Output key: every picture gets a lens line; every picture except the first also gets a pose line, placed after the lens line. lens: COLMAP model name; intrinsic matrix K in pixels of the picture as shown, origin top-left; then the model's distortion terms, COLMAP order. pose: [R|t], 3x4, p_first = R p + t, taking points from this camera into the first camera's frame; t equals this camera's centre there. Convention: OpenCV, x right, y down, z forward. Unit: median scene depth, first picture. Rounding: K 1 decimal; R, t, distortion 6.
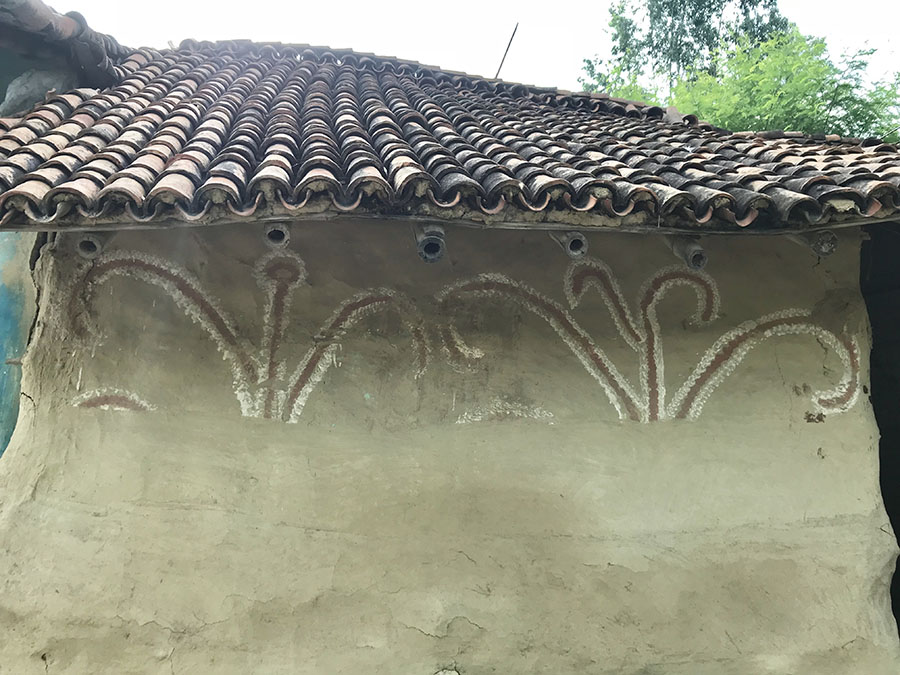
lens RADIAL K [[740.3, 0, 451.6], [0, 740.3, 333.7], [0, 0, 1]] dist [0.046692, -0.062818]
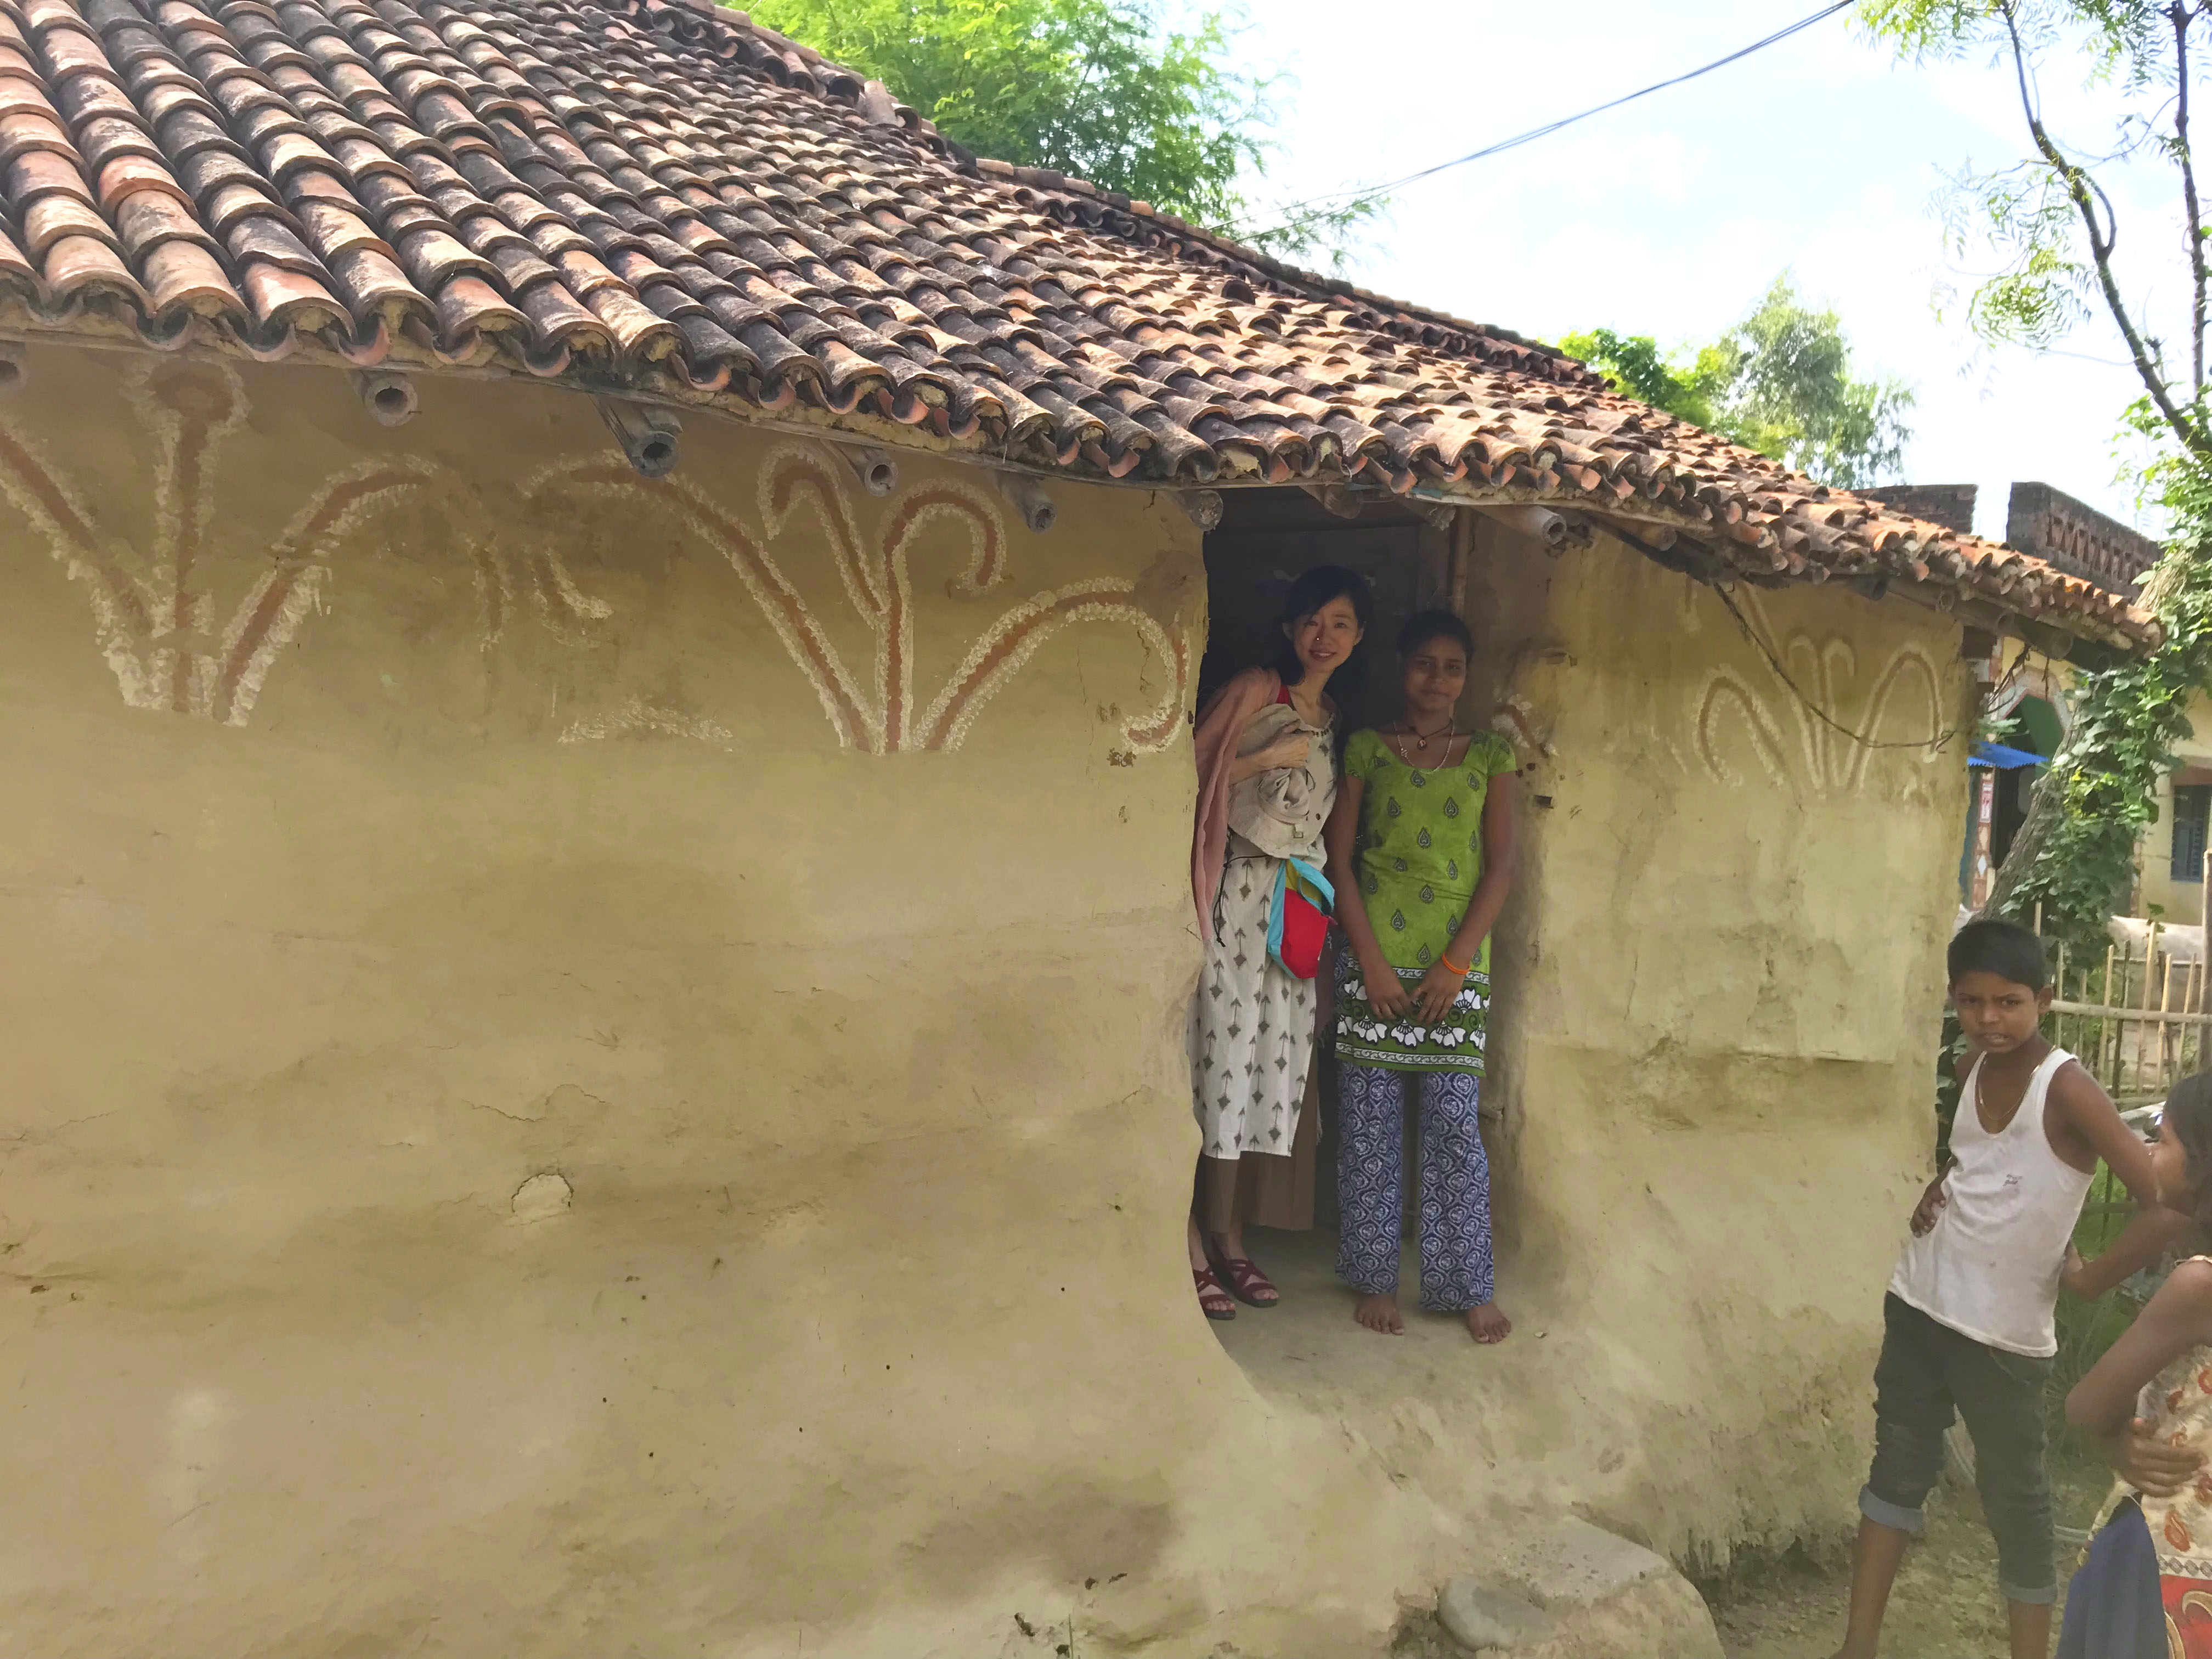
lens RADIAL K [[1819.6, 0, 1103.1], [0, 1819.6, 837.2], [0, 0, 1]] dist [0.046692, -0.062818]
pose [[0.849952, 0.023637, 0.526330, -0.344554], [-0.129082, 0.977889, 0.164535, -0.075594], [-0.510803, -0.207786, 0.834209, -0.293896]]
